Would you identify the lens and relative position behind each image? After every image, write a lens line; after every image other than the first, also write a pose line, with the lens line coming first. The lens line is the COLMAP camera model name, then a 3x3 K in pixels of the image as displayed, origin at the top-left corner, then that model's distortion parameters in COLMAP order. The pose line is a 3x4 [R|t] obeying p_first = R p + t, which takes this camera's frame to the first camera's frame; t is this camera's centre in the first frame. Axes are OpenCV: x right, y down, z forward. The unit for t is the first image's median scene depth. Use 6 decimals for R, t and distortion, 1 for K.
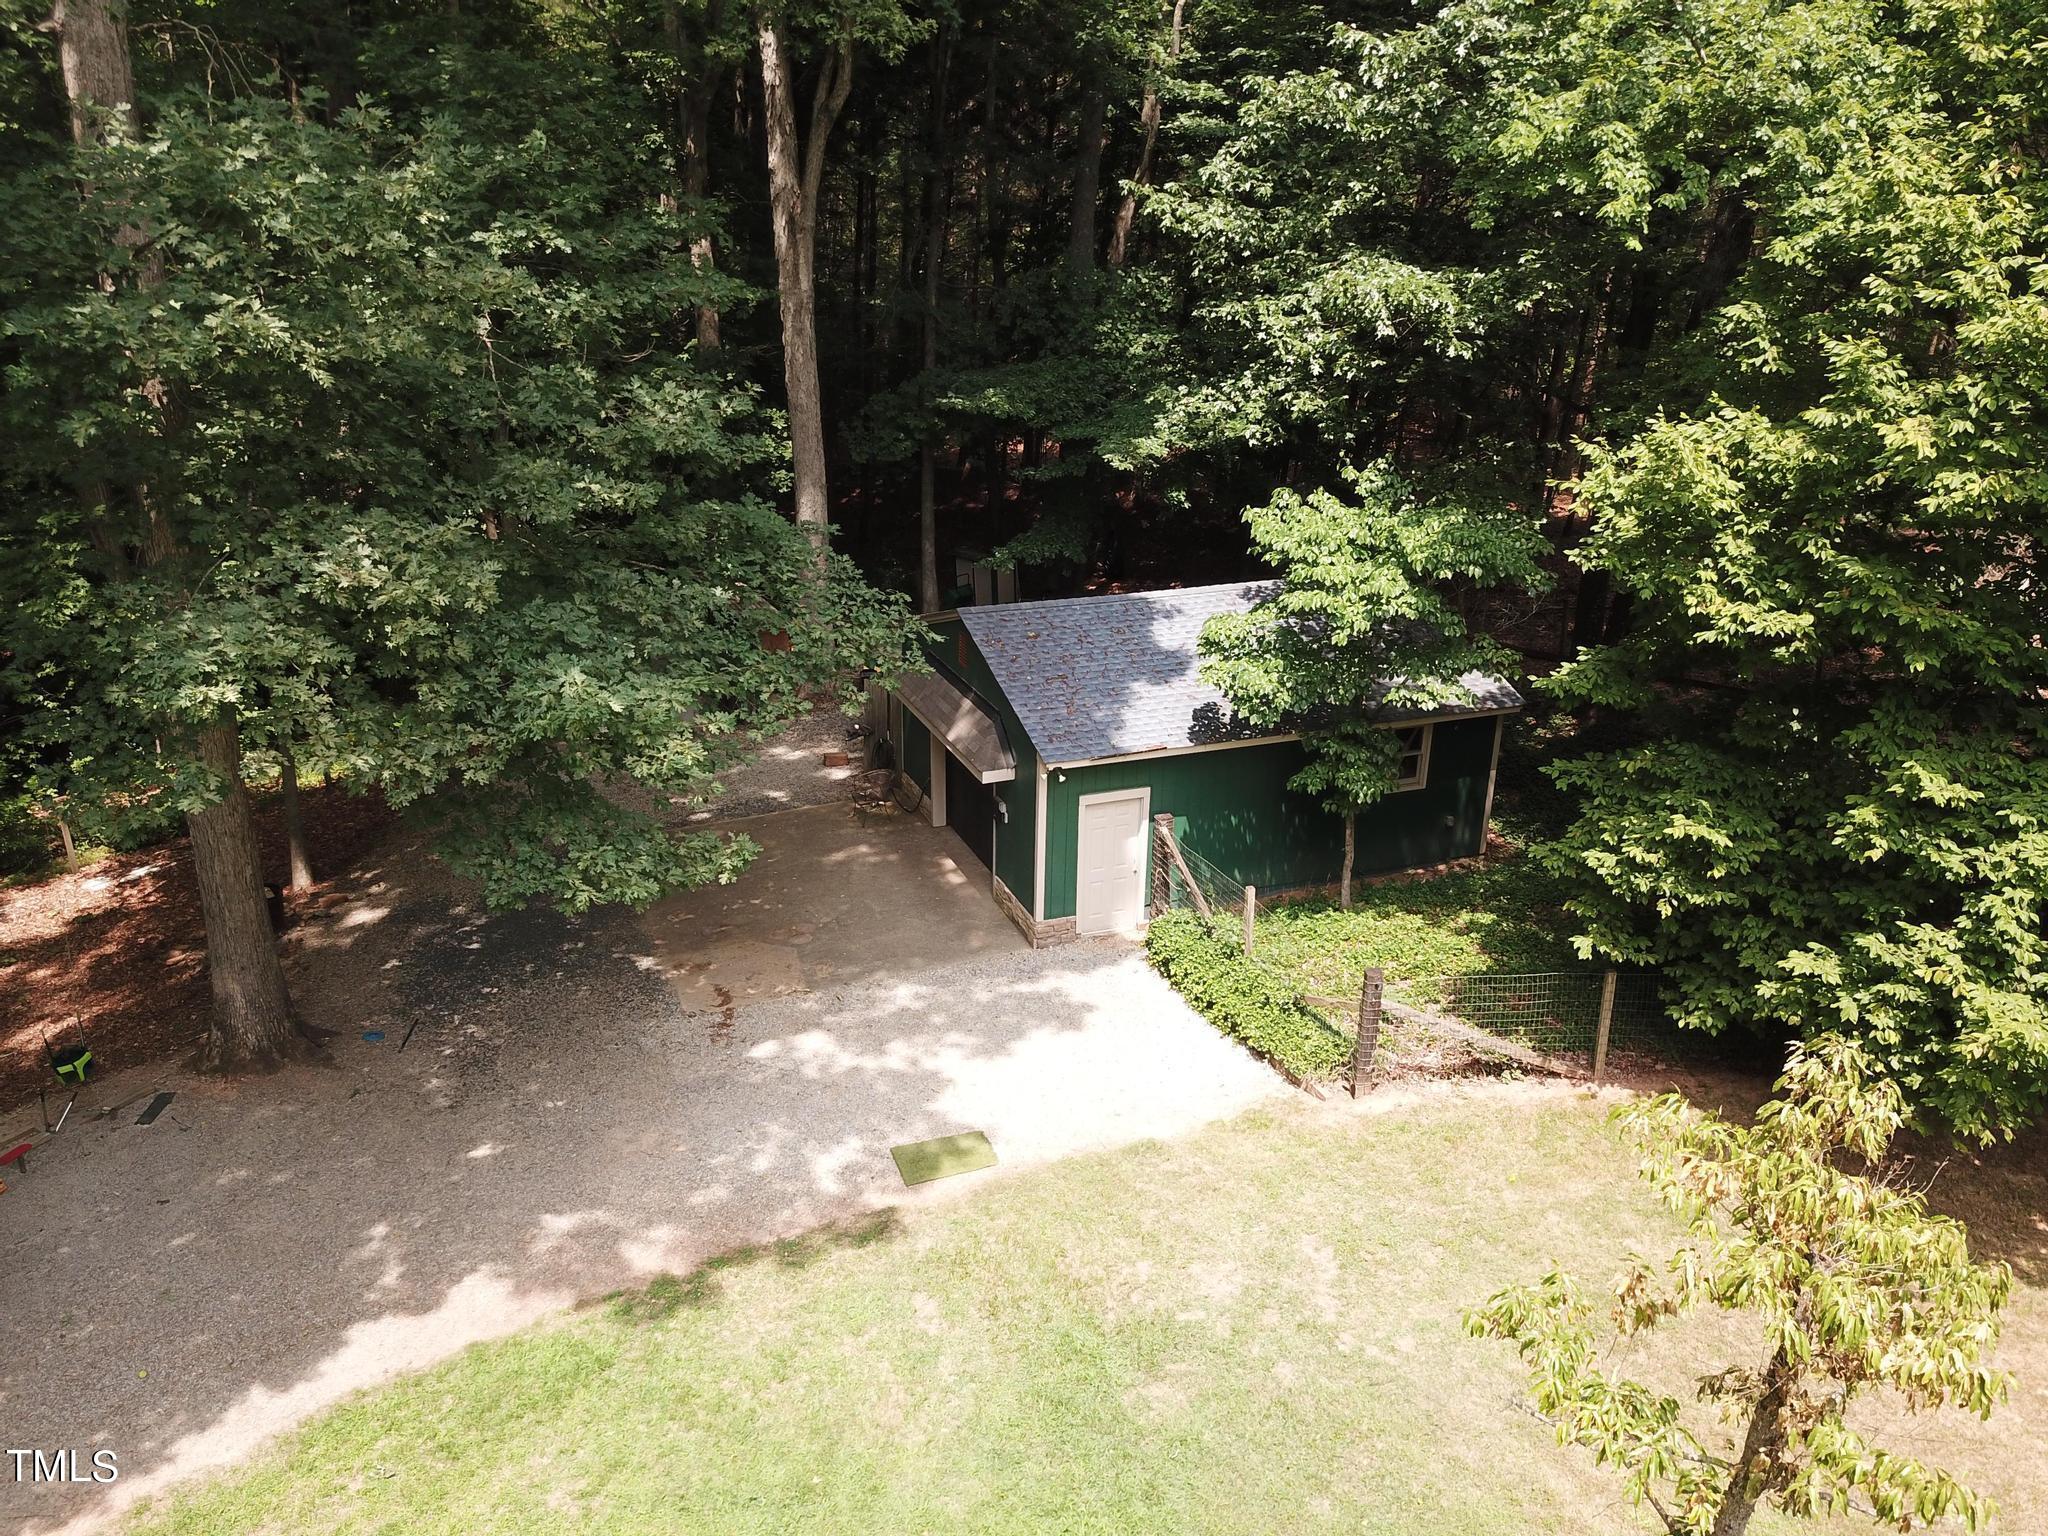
lens RADIAL K [[1579.9, 0, 1007.2], [0, 1579.9, 761.9], [0, 0, 1]] dist [-0.009479, 0.011119]
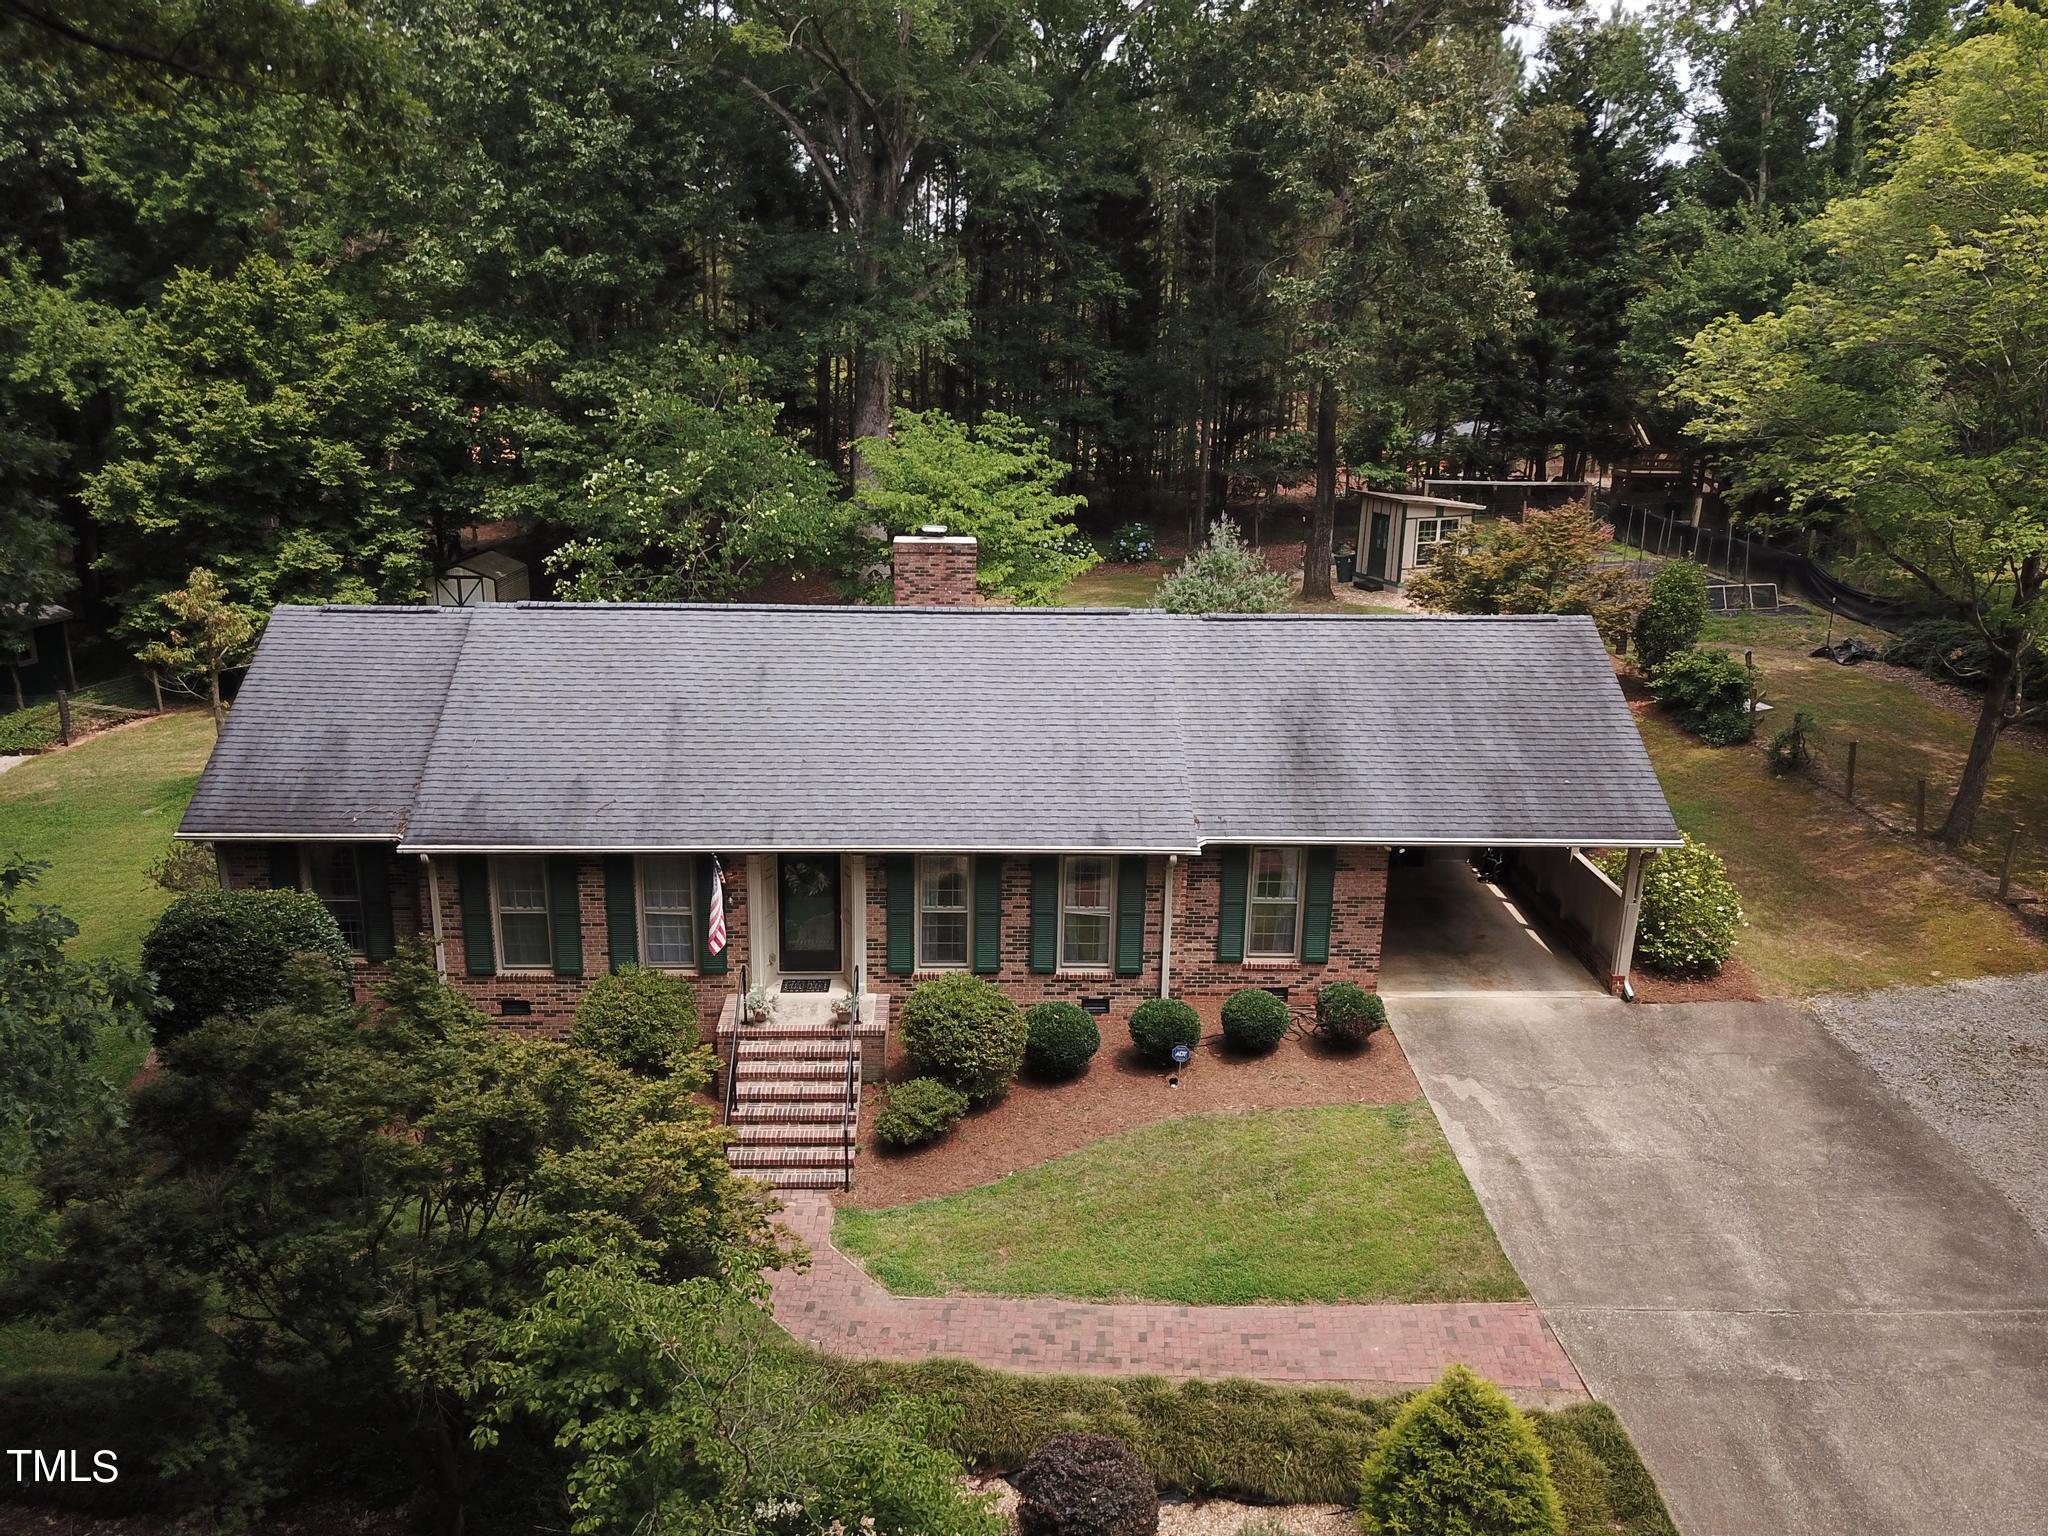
lens RADIAL K [[1579.9, 0, 1017.2], [0, 1579.9, 767.7], [0, 0, 1]] dist [-0.009479, 0.011119]
pose [[0.582689, -0.248100, 0.773899, -1.061072], [0.290071, 0.953031, 0.087125, 0.582388], [-0.759166, 0.173718, 0.627287, -2.137341]]
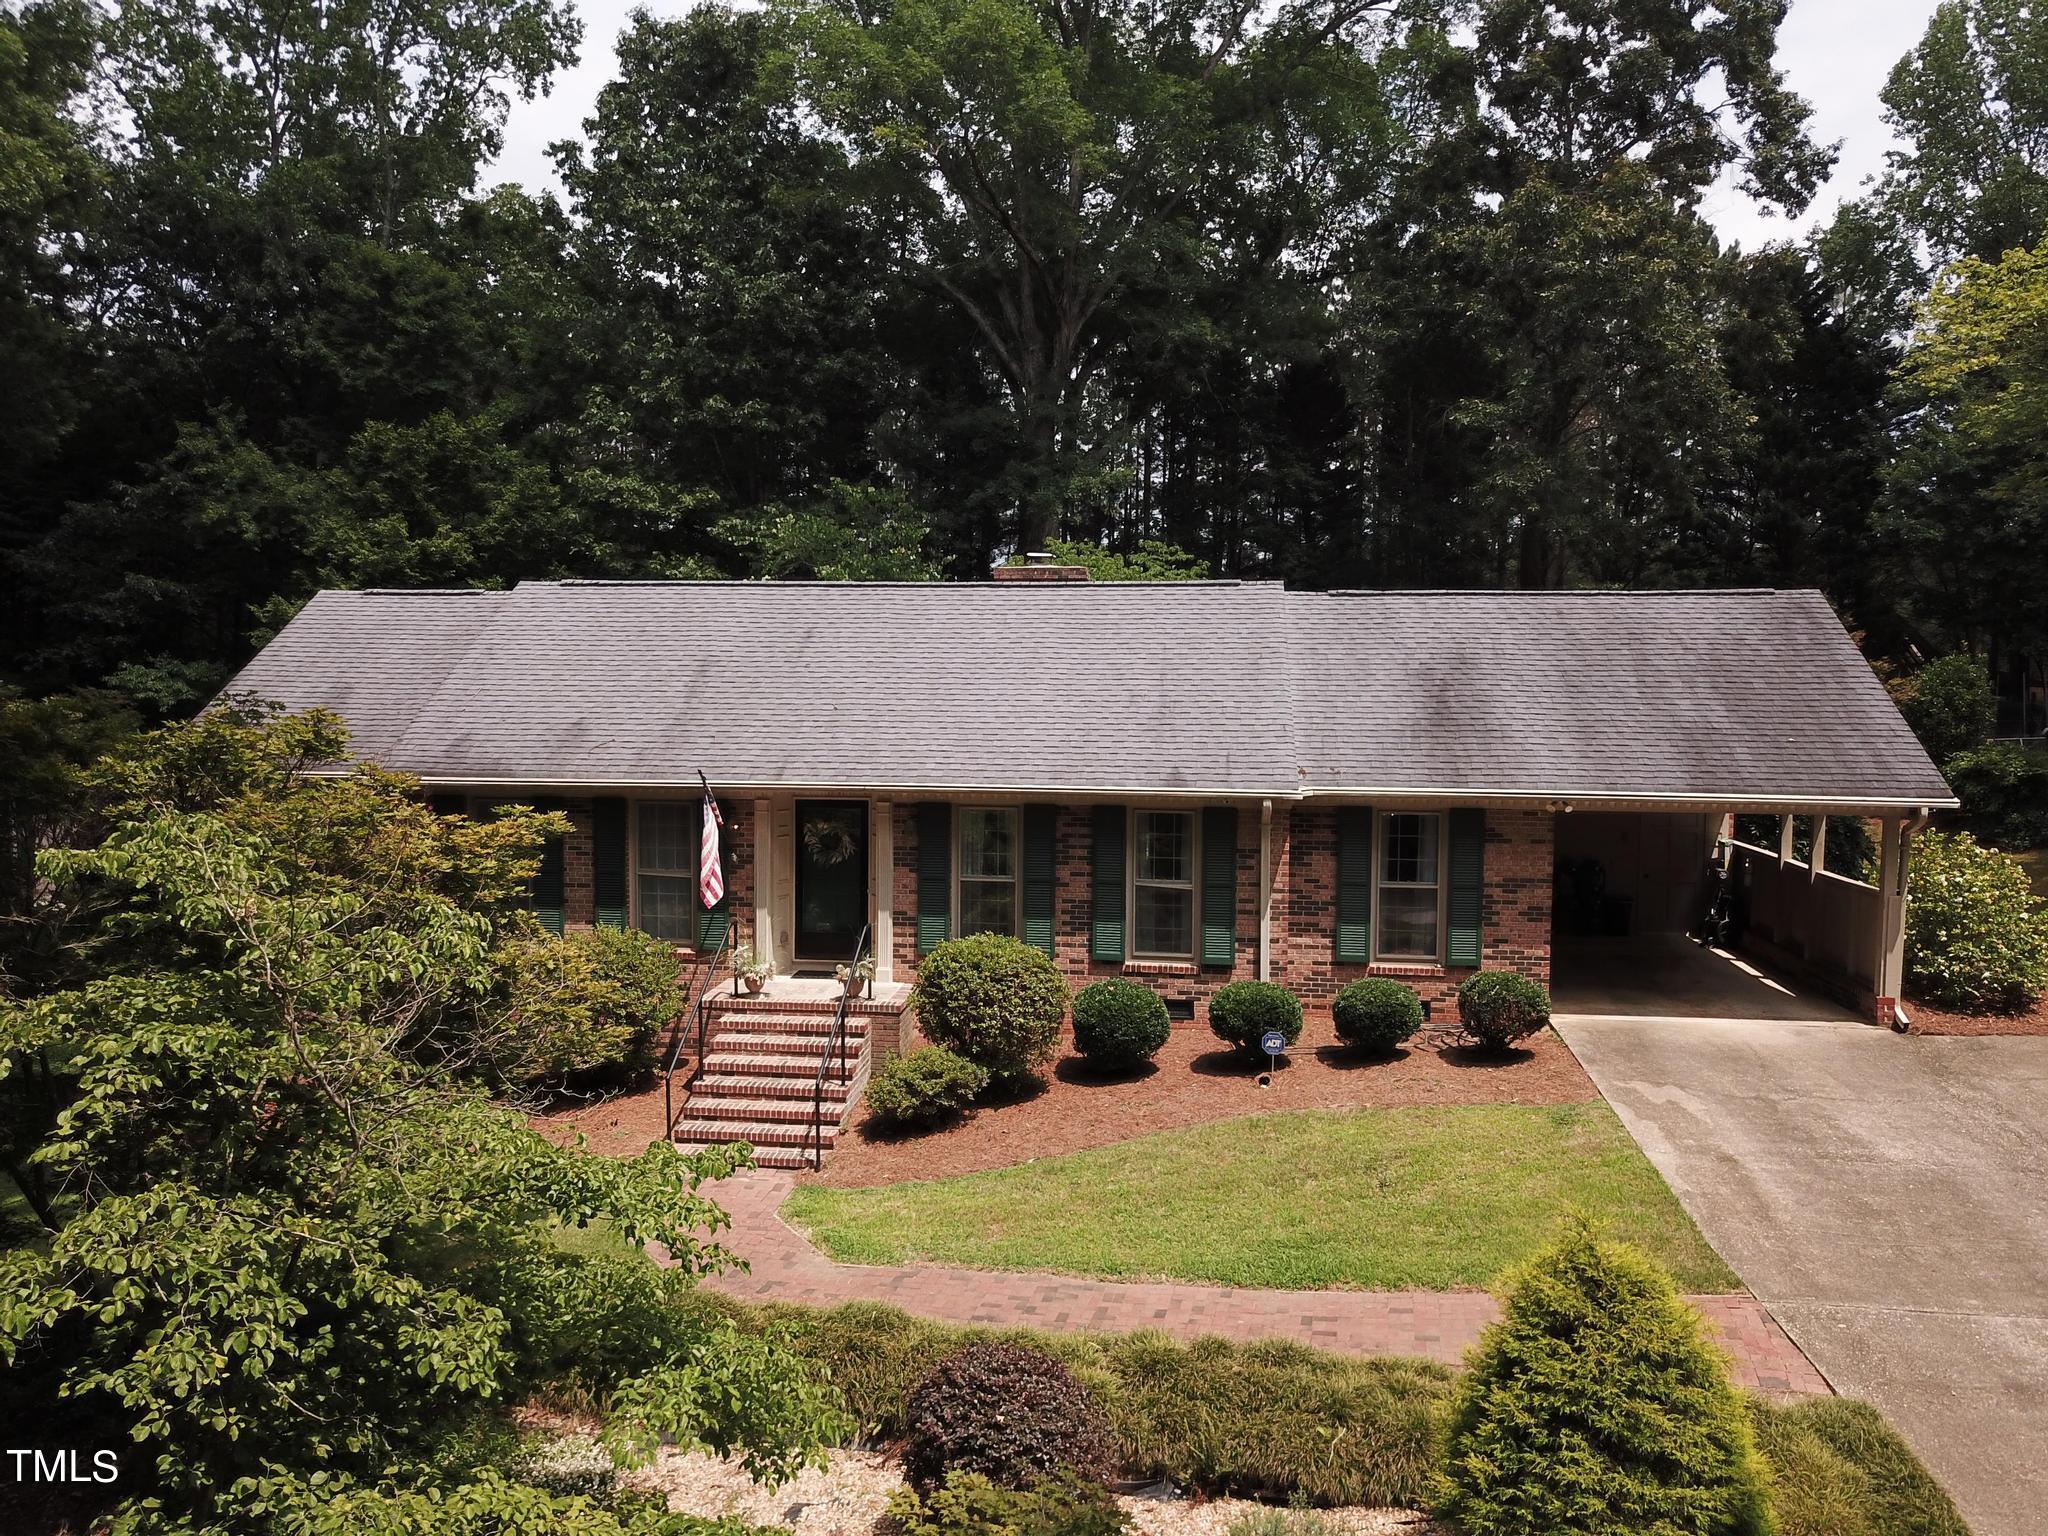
lens RADIAL K [[1579.9, 0, 1016.7], [0, 1579.9, 781.8], [0, 0, 1]] dist [-0.009479, 0.011119]
pose [[0.705407, -0.067863, 0.705546, -0.767580], [0.266479, 0.947772, -0.175264, 1.056032], [-0.656803, 0.311646, 0.686649, -1.971921]]
